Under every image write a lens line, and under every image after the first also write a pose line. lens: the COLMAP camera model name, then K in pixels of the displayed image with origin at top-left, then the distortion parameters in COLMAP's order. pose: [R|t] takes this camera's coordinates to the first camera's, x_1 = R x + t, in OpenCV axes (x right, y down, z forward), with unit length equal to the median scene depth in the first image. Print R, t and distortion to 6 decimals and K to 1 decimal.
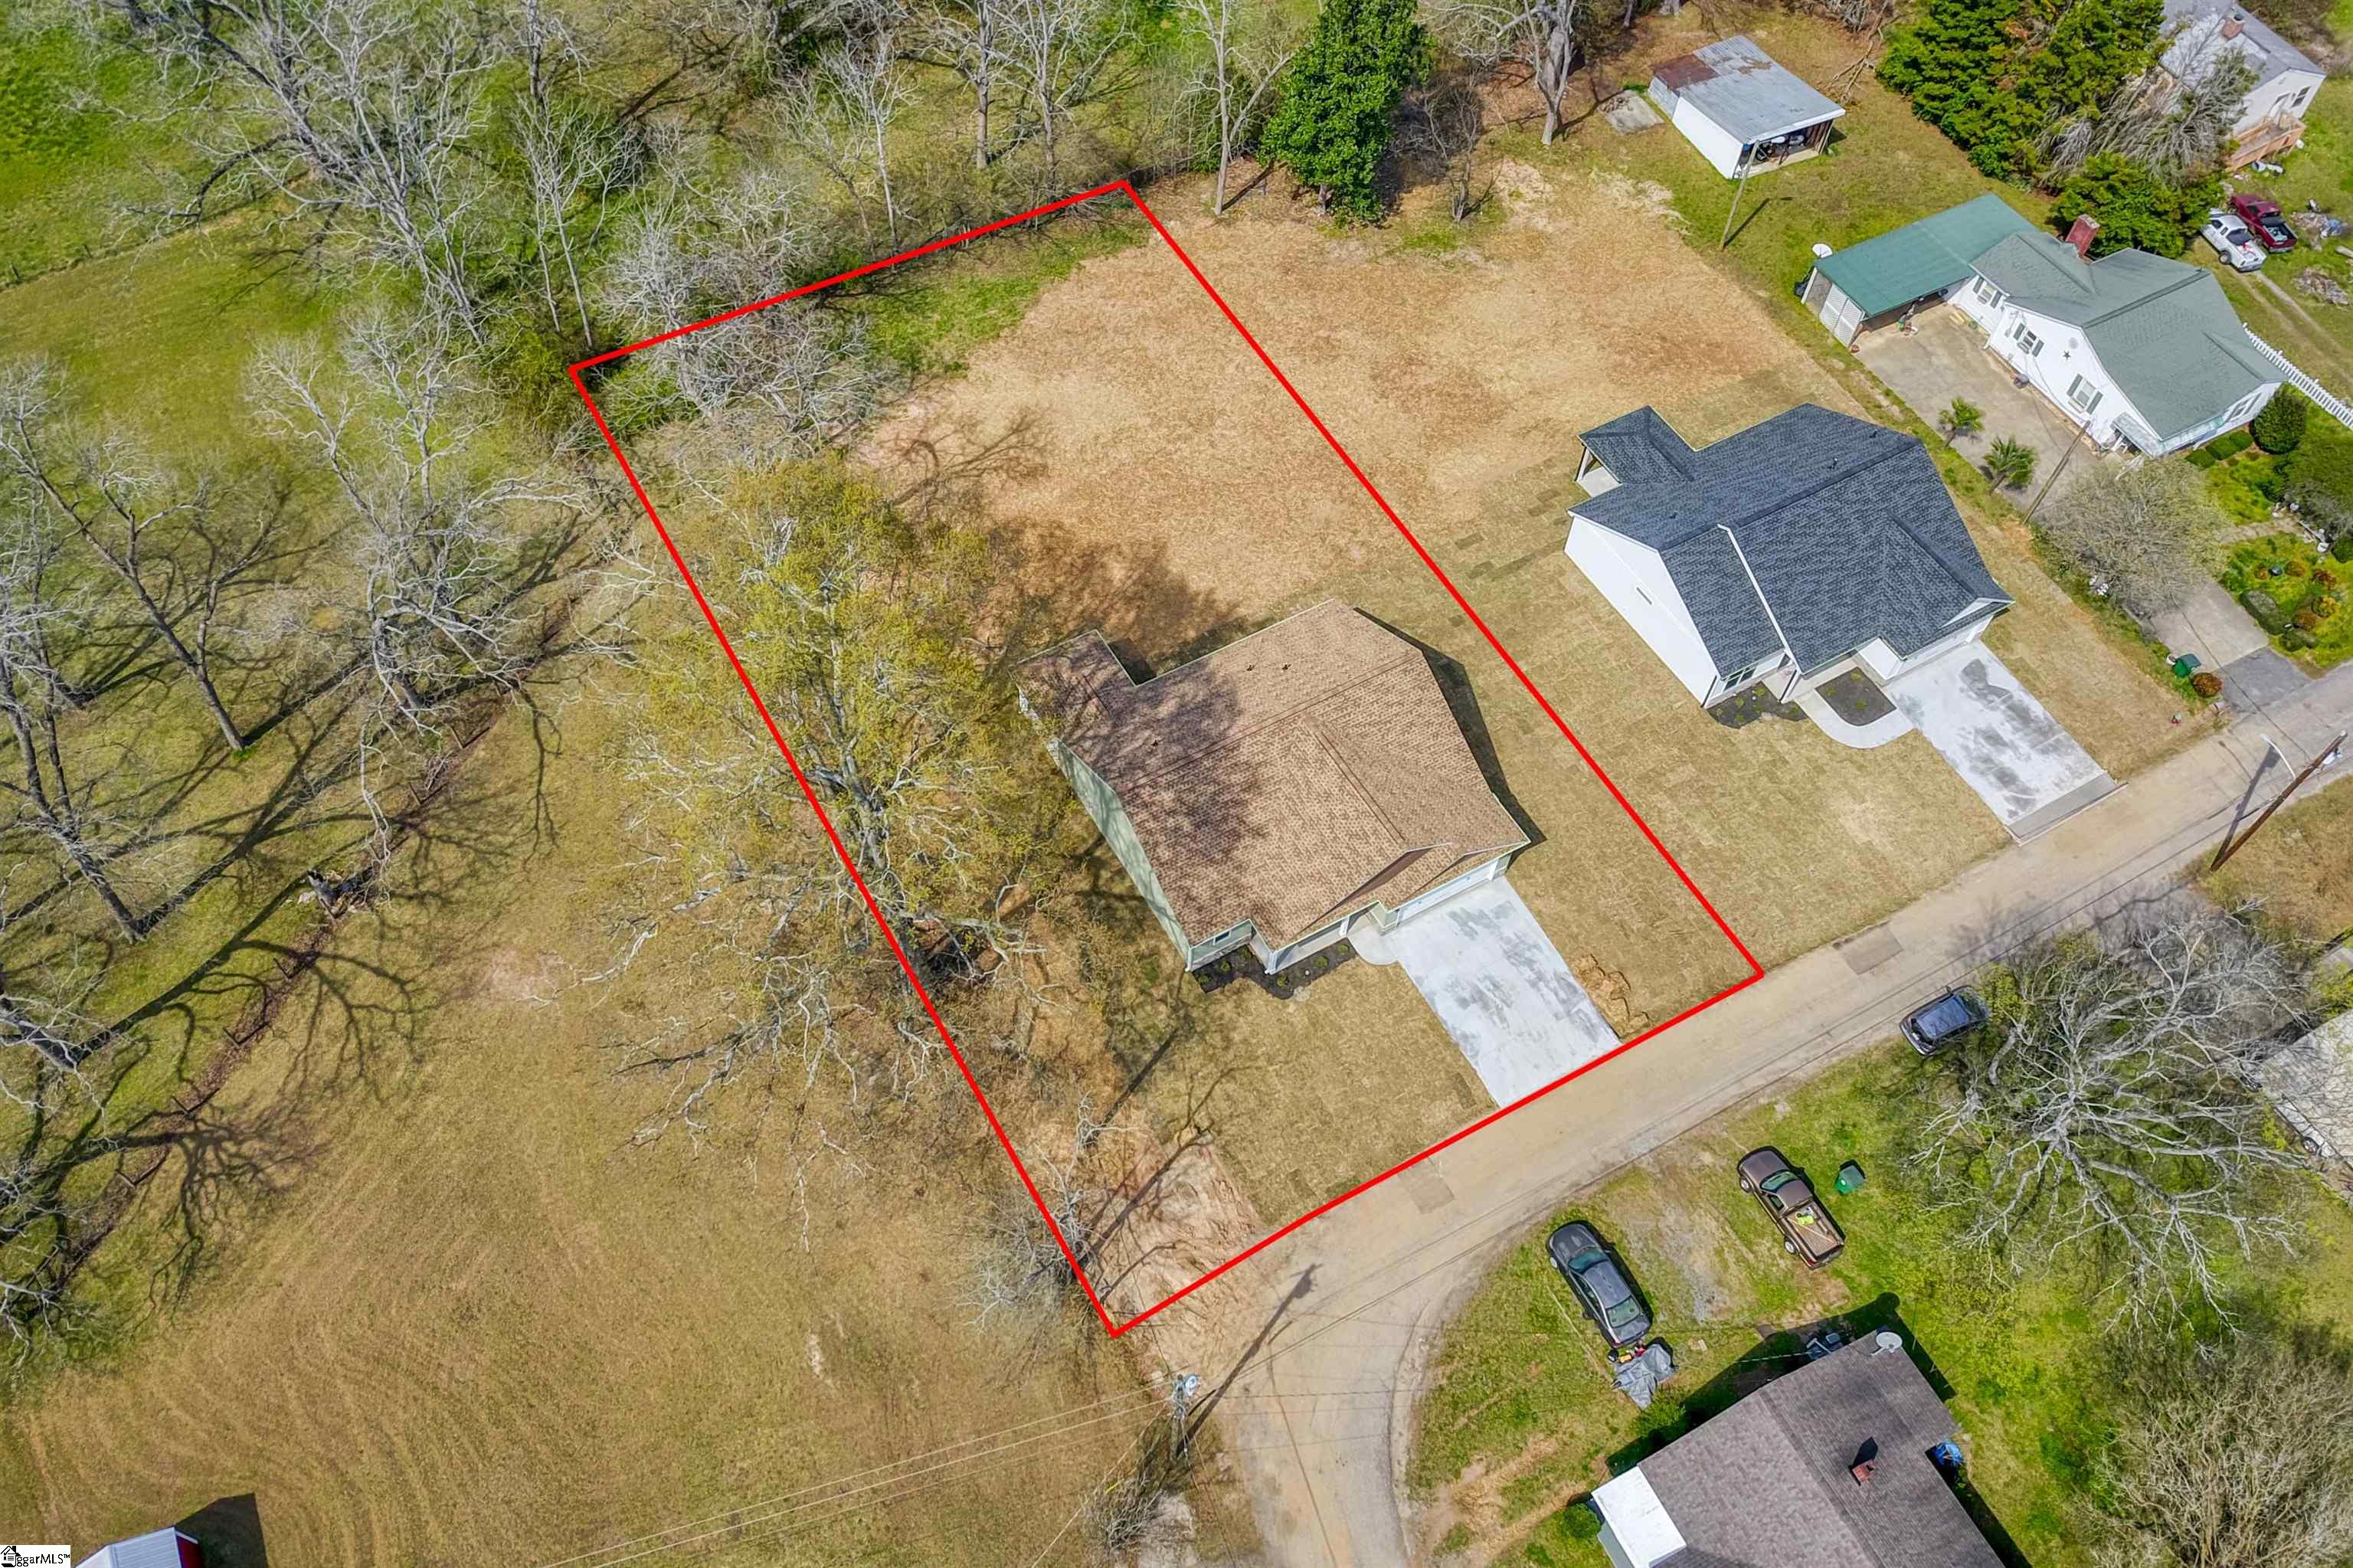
lens RADIAL K [[1772.9, 0, 1161.3], [0, 1772.9, 790.3], [0, 0, 1]] dist [0.023157, -0.023097]
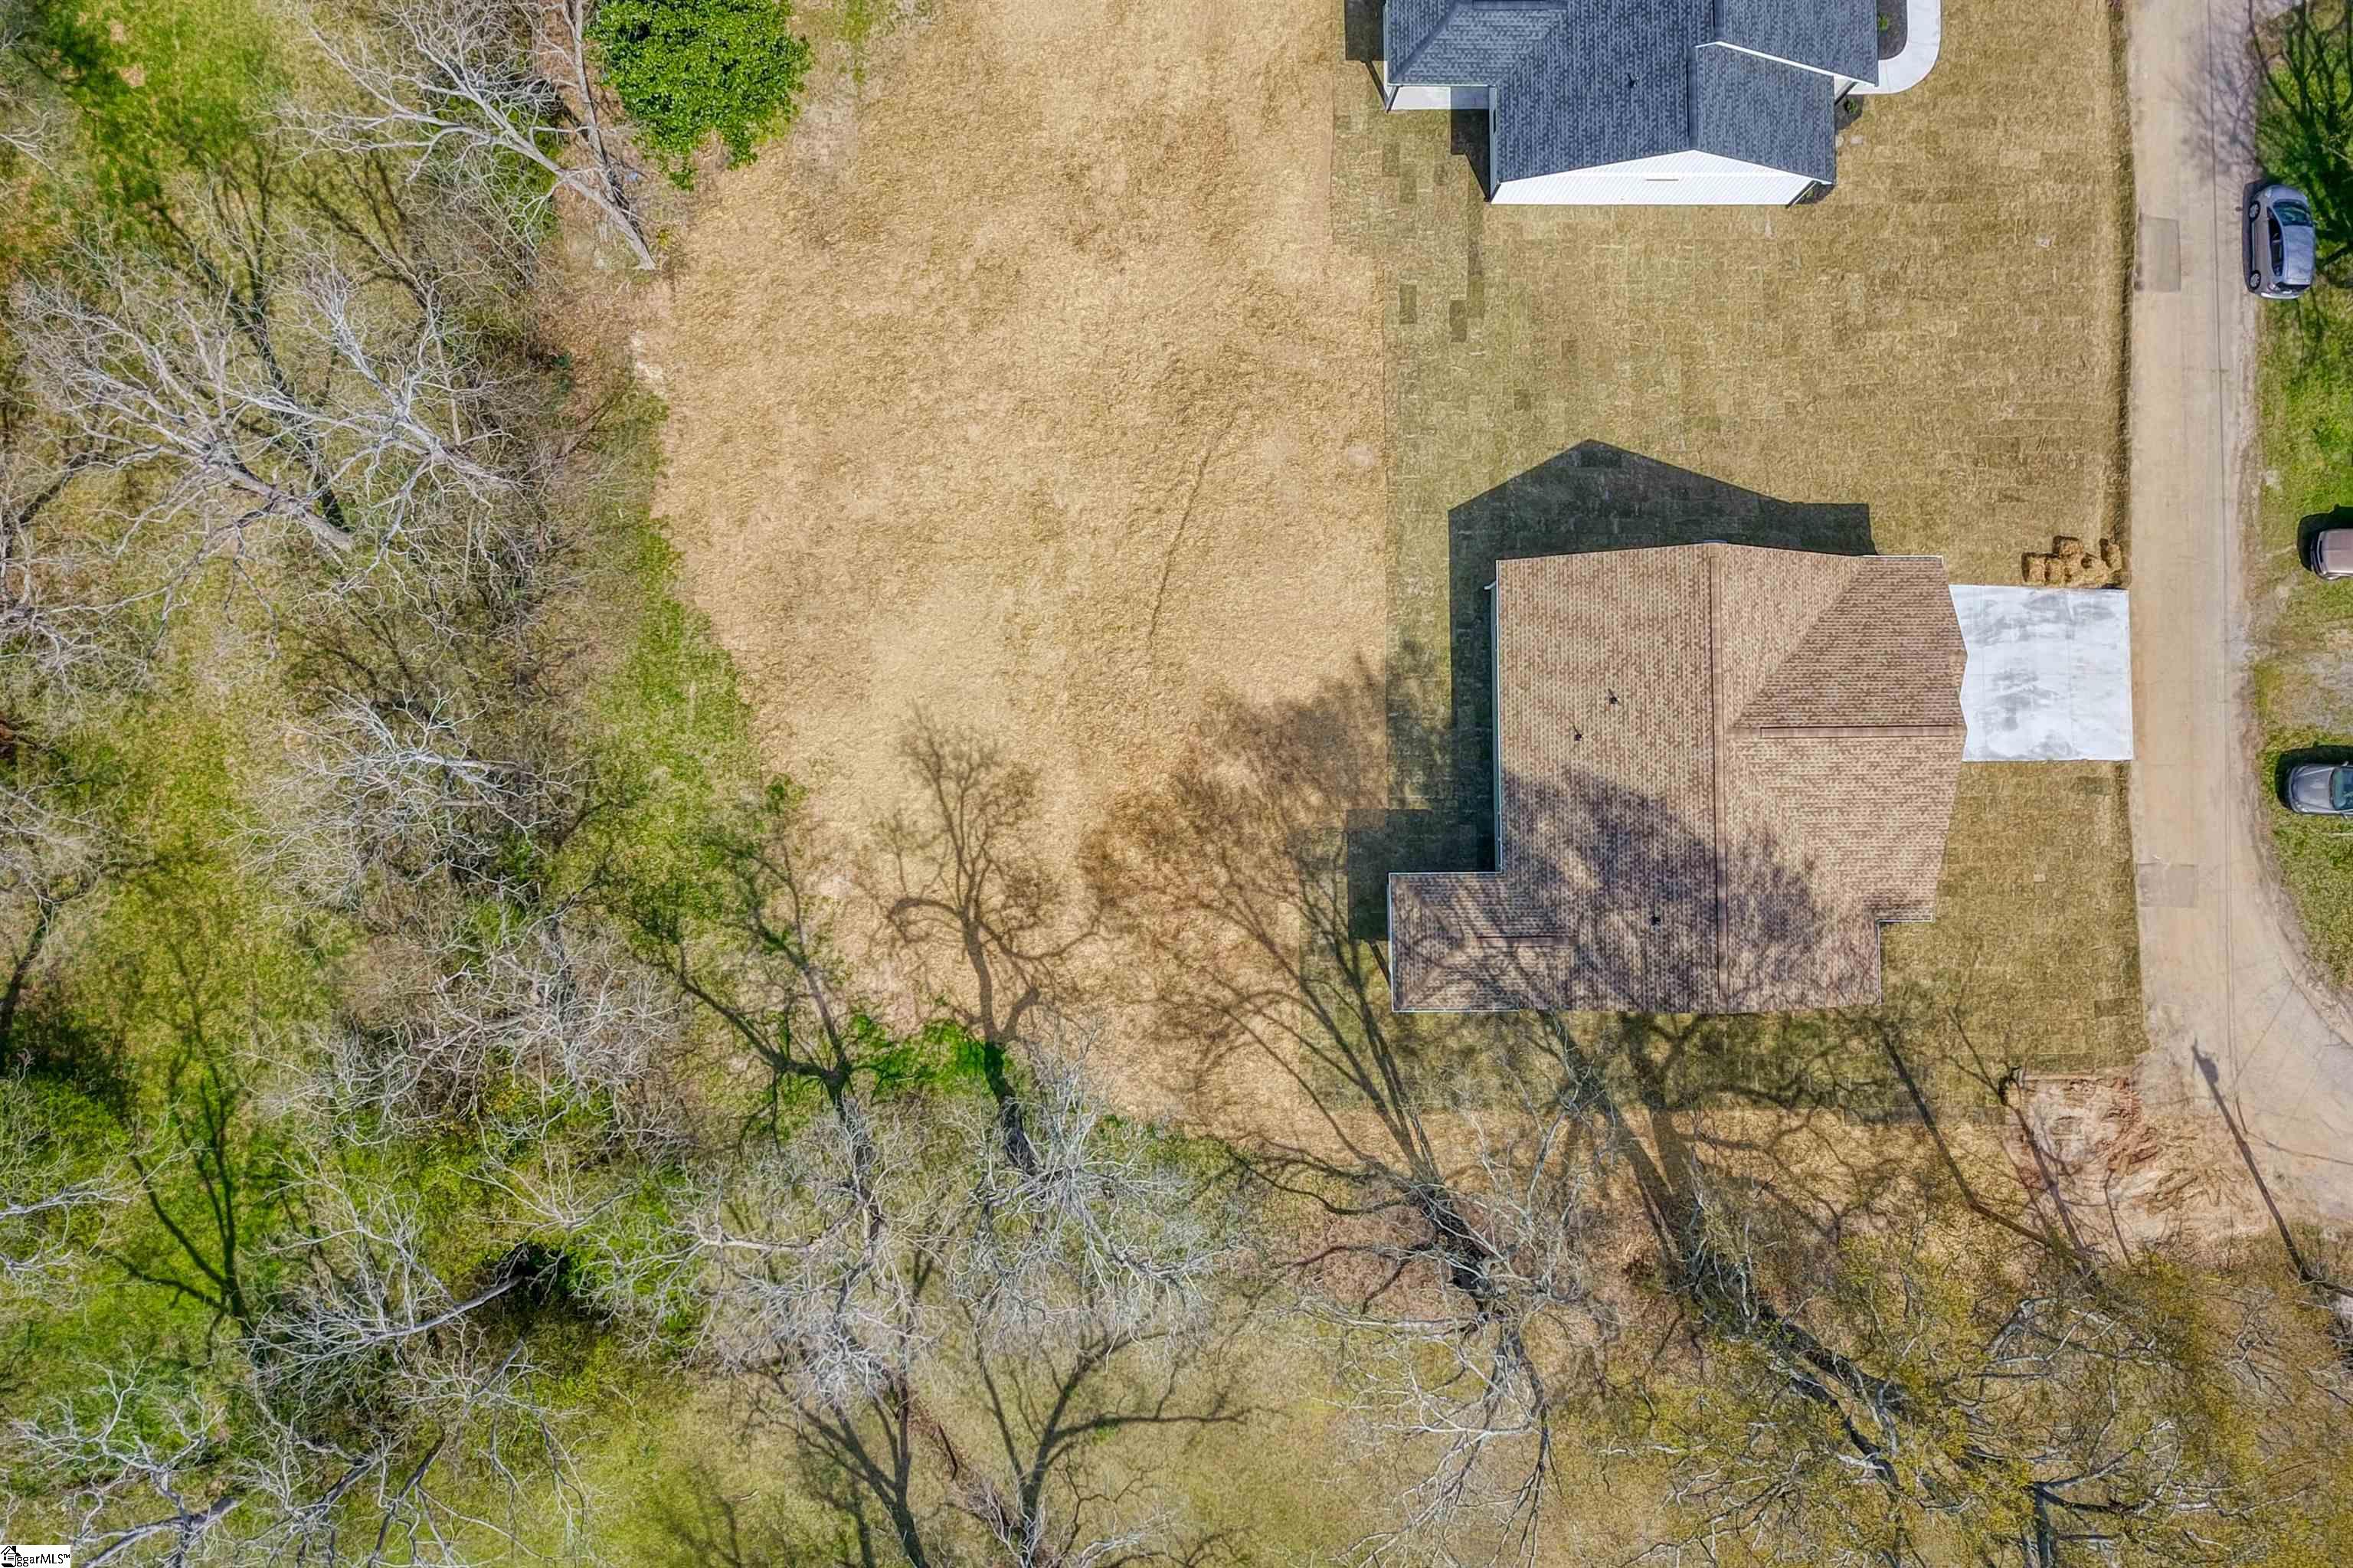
lens RADIAL K [[1772.9, 0, 1160.7], [0, 1772.9, 770.7], [0, 0, 1]] dist [0.023157, -0.023097]
pose [[0.487719, -0.872520, 0.028964, -0.064447], [0.720134, 0.420850, 0.551626, -0.565981], [-0.493495, -0.248180, 0.833588, 0.432349]]
